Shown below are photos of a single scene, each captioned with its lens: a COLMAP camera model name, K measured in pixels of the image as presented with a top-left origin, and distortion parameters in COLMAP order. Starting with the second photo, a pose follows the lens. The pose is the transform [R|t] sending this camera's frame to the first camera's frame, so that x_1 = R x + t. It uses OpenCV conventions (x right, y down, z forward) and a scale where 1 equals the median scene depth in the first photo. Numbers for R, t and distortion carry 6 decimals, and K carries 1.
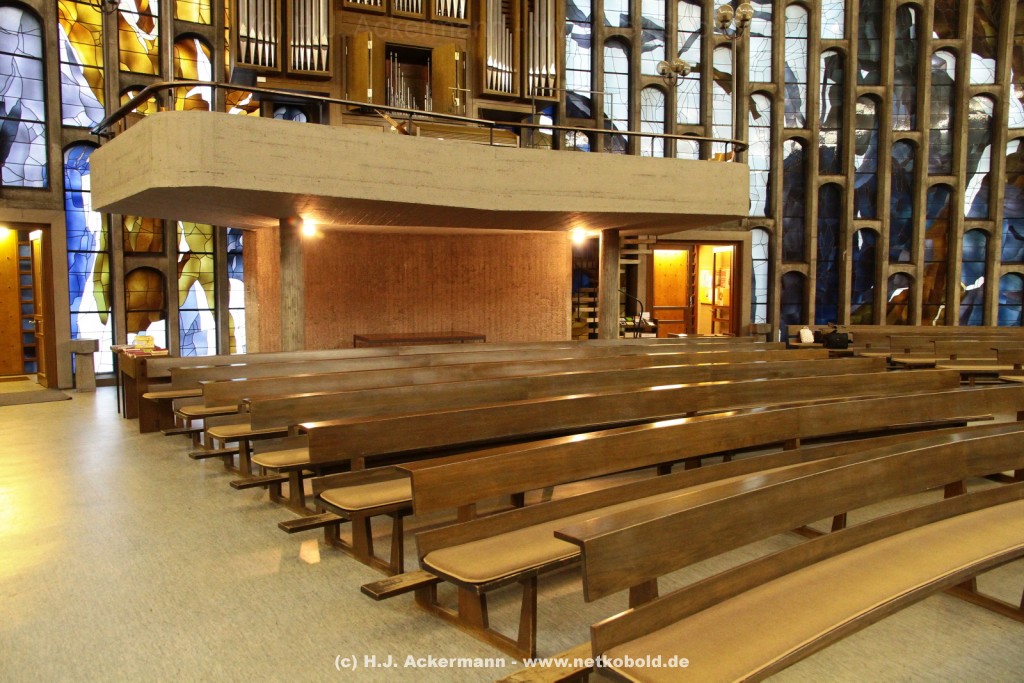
lens RADIAL K [[713.1, 0, 506.3], [0, 713.1, 334.9], [0, 0, 1]] dist [-0.113259, 0.087325]
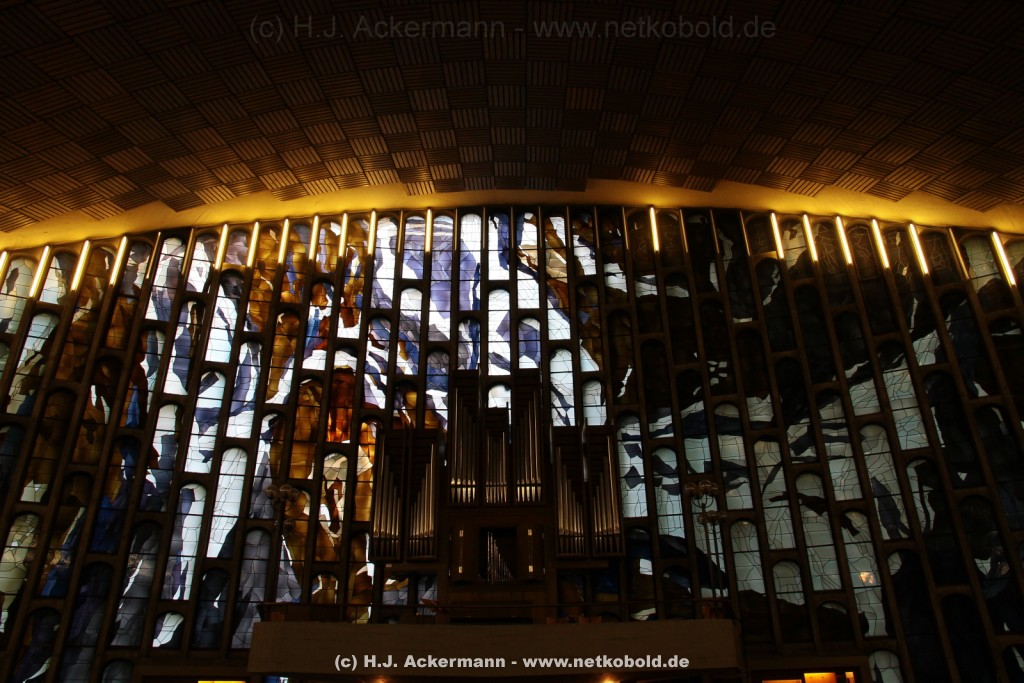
lens RADIAL K [[711.2, 0, 510.7], [0, 711.2, 332.7], [0, 0, 1]] dist [-0.117612, 0.088710]
pose [[0.904427, -0.203001, -0.375235, 0.346238], [-0.018569, 0.859974, -0.510000, -0.038894], [0.426223, 0.468226, 0.774014, -0.144317]]
